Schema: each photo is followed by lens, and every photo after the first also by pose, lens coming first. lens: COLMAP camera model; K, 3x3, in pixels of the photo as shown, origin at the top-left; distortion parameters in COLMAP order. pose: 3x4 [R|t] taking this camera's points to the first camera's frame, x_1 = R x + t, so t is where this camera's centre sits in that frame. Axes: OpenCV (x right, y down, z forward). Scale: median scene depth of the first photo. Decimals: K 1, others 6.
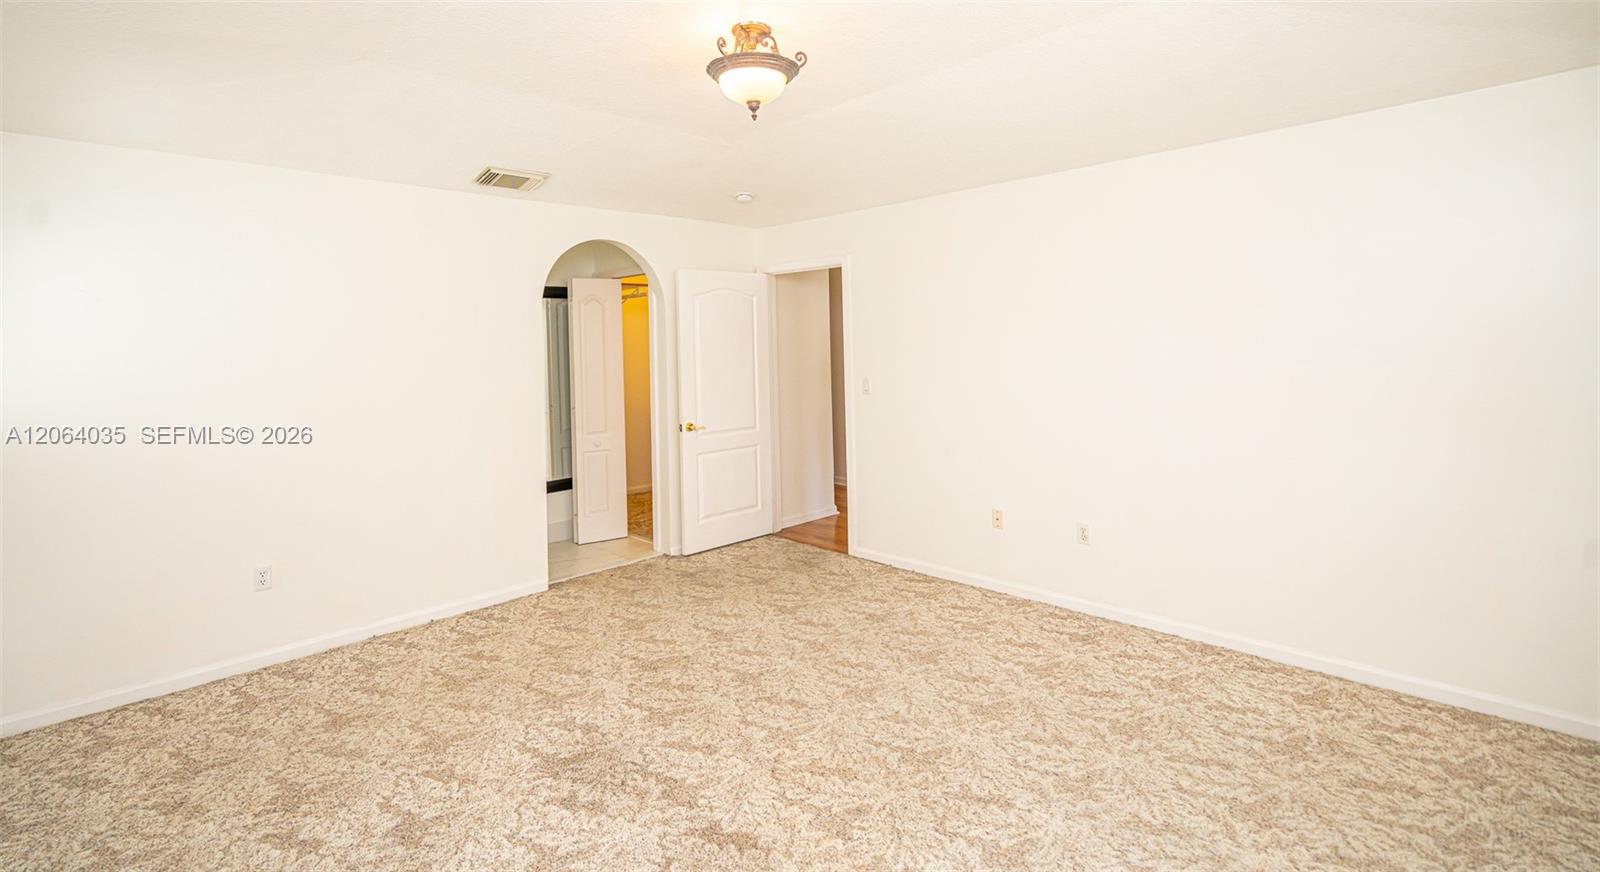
lens RADIAL K [[733.5, 0, 798.9], [0, 733.5, 430.4], [0, 0, 1]] dist [-0.002125, -0.000344]
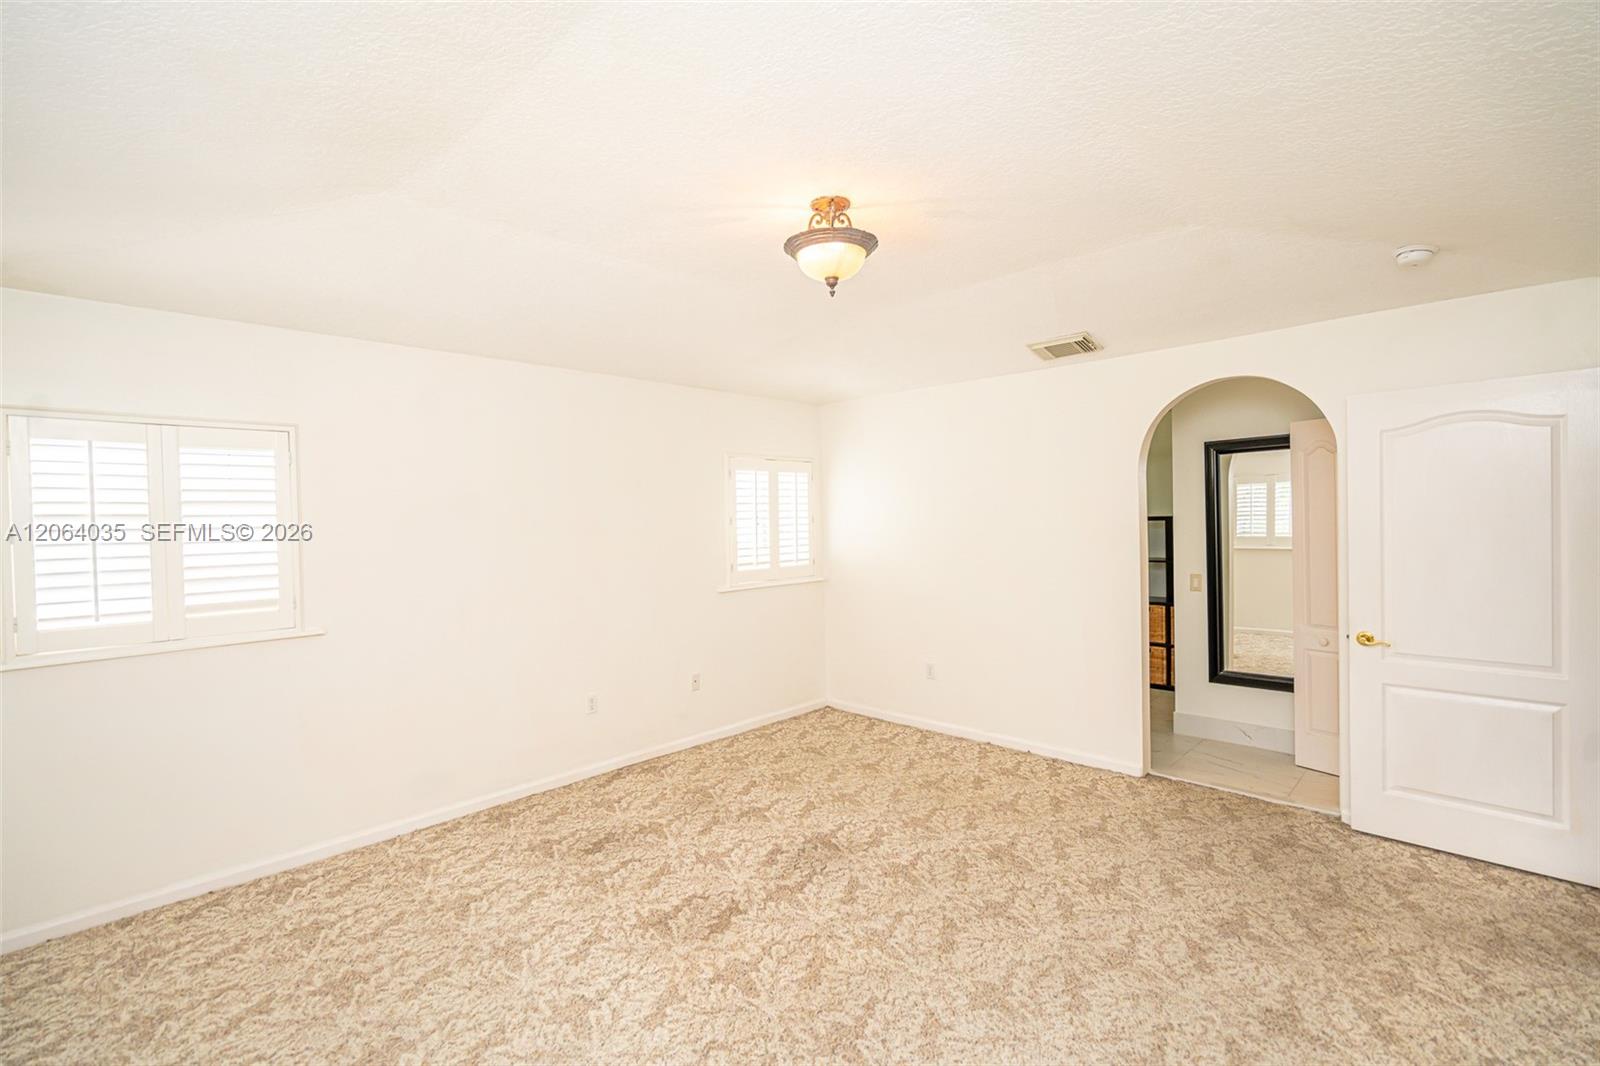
lens RADIAL K [[728.3, 0, 799.8], [0, 728.3, 528.3], [0, 0, 1]] dist [0.001549, 0.000027]
pose [[-0.010776, 0.033801, -0.999370, 0.887049], [-0.093451, 0.995020, 0.034662, -0.137162], [0.995566, 0.093766, -0.007564, 0.832796]]
